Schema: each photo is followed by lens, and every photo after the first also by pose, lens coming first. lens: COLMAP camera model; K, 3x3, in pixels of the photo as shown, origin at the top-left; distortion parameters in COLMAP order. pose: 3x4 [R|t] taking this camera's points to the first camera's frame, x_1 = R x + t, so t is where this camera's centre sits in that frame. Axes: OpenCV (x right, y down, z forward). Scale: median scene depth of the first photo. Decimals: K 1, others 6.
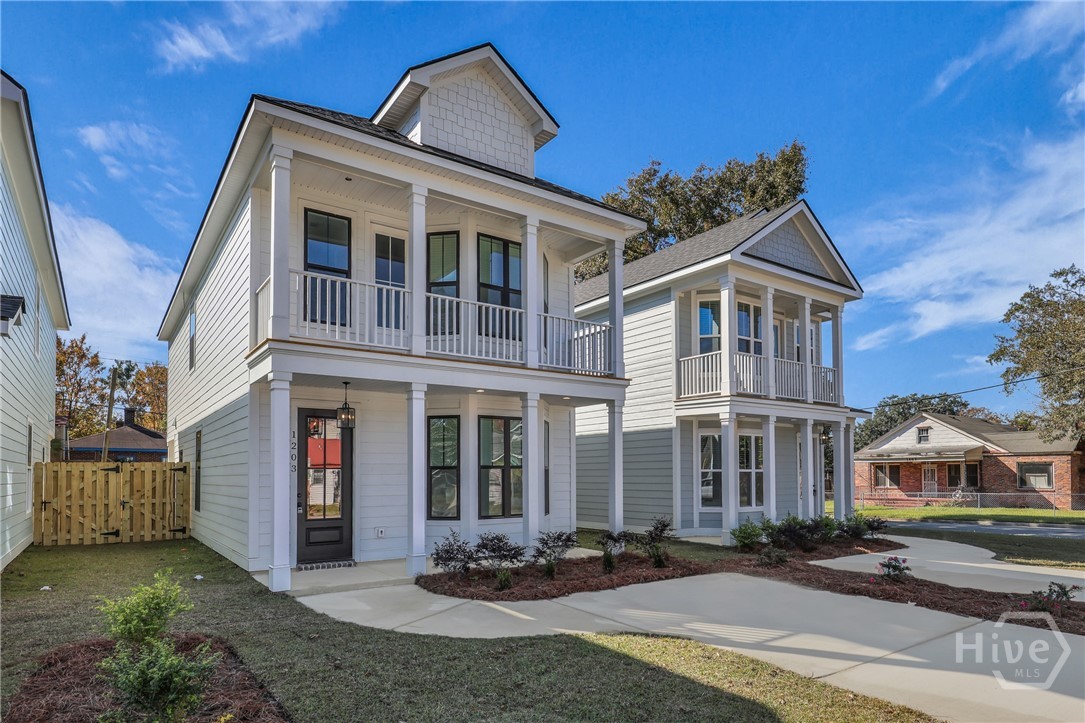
lens RADIAL K [[624.1, 0, 544.2], [0, 624.1, 457.4], [0, 0, 1]] dist [0.000613, -0.000194]
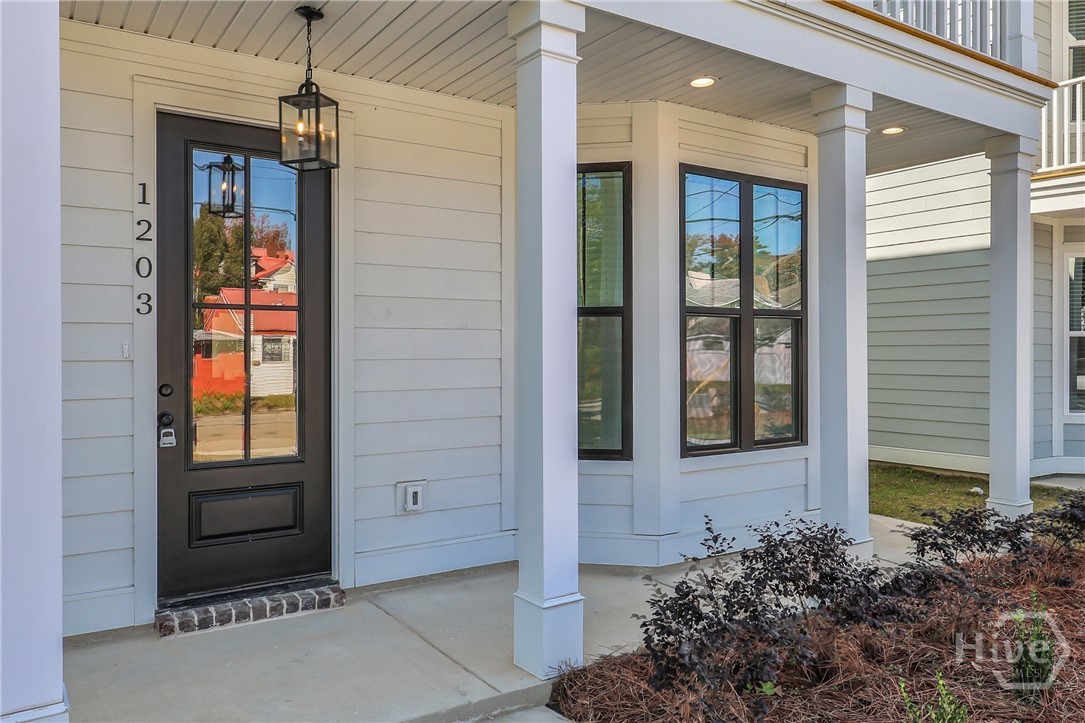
lens RADIAL K [[801.2, 0, 544.9], [0, 801.2, 351.7], [0, 0, 1]] dist [-0.000514, -0.002417]
pose [[0.999696, 0.003097, -0.024478, -0.172968], [-0.002440, 0.999637, 0.026832, 0.027322], [0.024552, -0.026764, 0.999340, 0.545551]]
